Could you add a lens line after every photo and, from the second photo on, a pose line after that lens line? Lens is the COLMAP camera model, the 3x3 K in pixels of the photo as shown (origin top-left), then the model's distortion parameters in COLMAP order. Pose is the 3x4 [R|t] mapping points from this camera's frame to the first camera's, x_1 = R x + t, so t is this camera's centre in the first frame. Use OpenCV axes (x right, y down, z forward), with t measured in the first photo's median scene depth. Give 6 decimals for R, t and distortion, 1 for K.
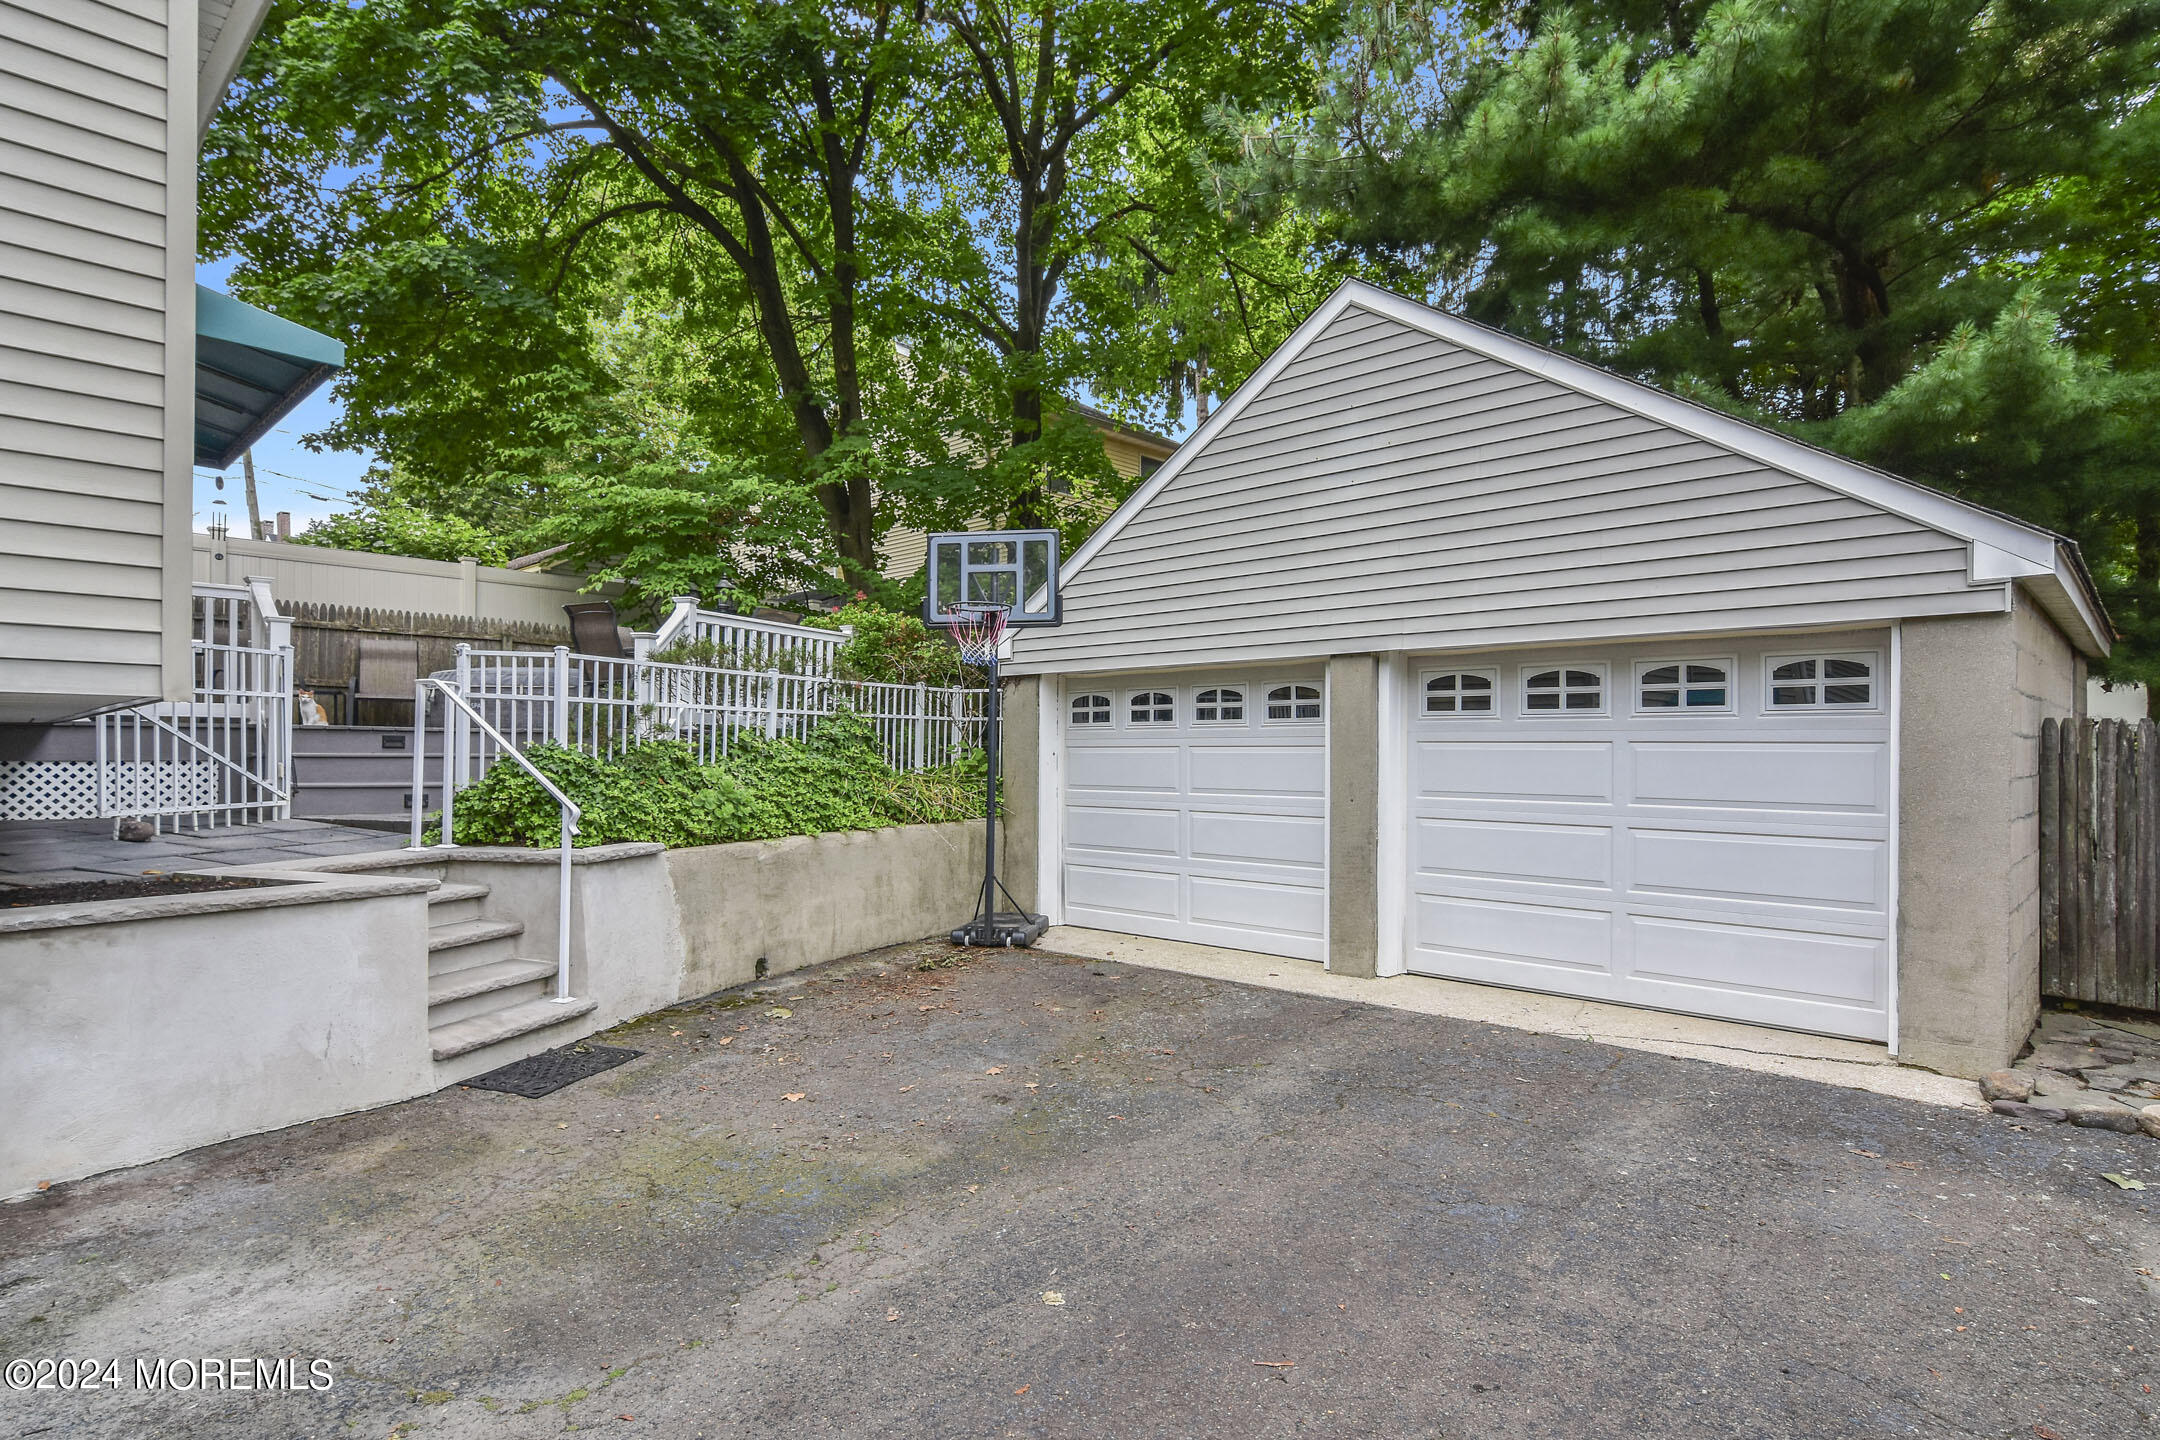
lens RADIAL K [[1156.6, 0, 1082.6], [0, 1156.6, 737.9], [0, 0, 1]] dist [0.002962, -0.000202]
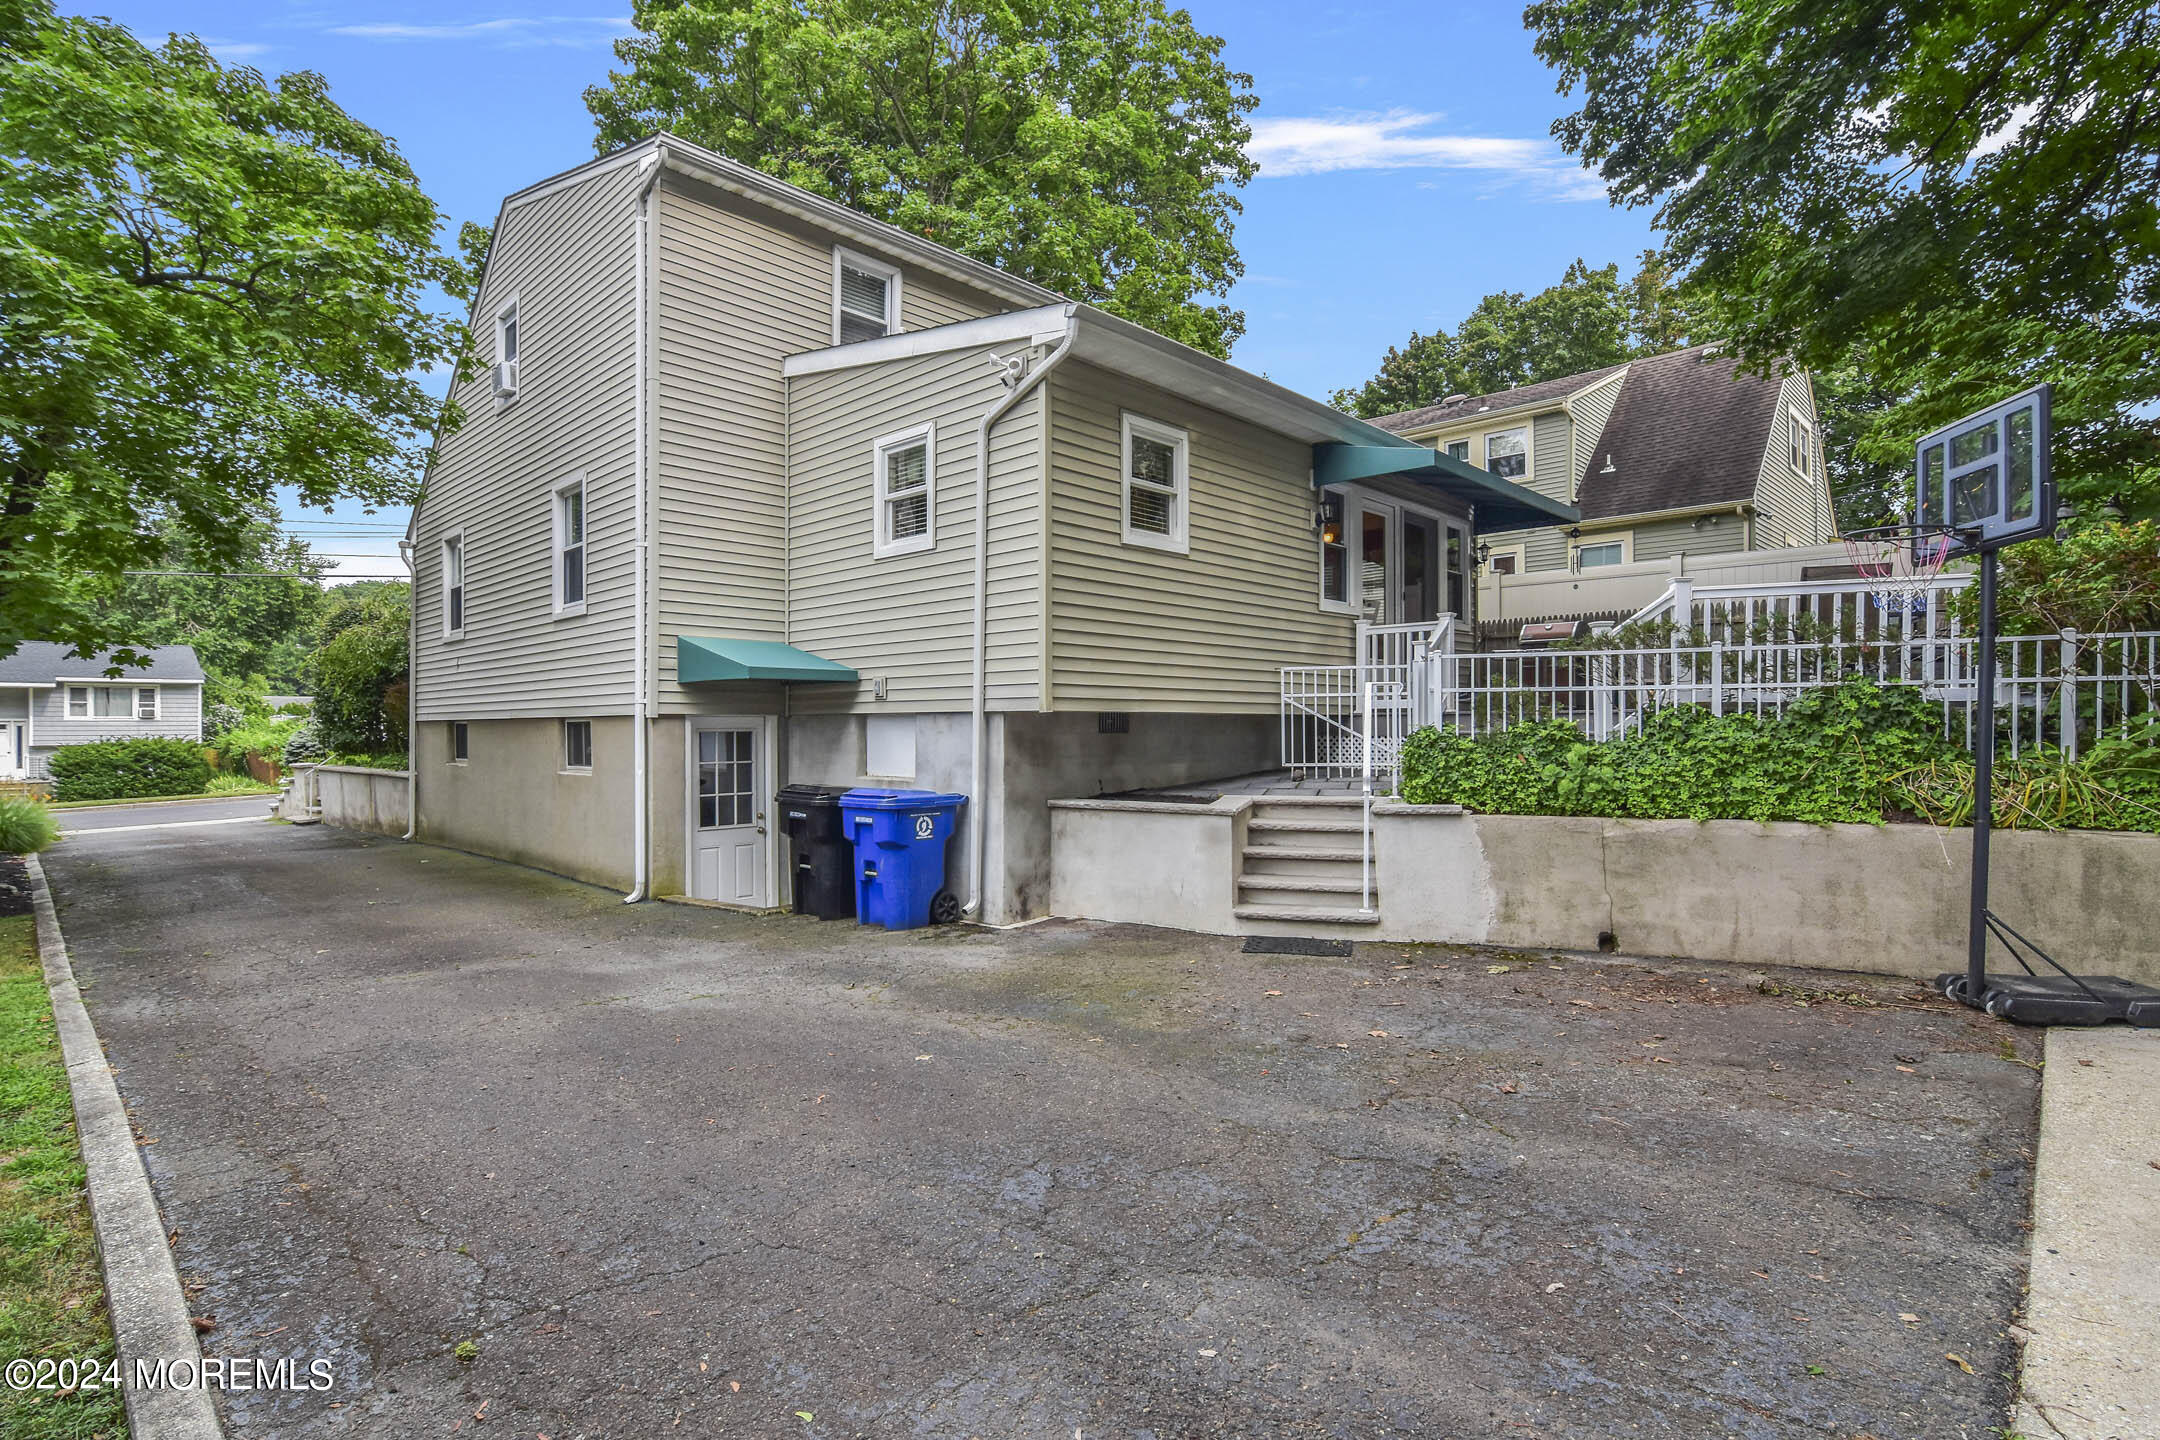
lens RADIAL K [[1064.8, 0, 1082.8], [0, 1064.8, 724.7], [0, 0, 1]] dist [-0.005572, 0.002864]
pose [[-0.020673, -0.006615, -0.999764, 0.957717], [0.016758, 0.999835, -0.006962, 0.008194], [0.999646, -0.016898, -0.020559, 0.799520]]
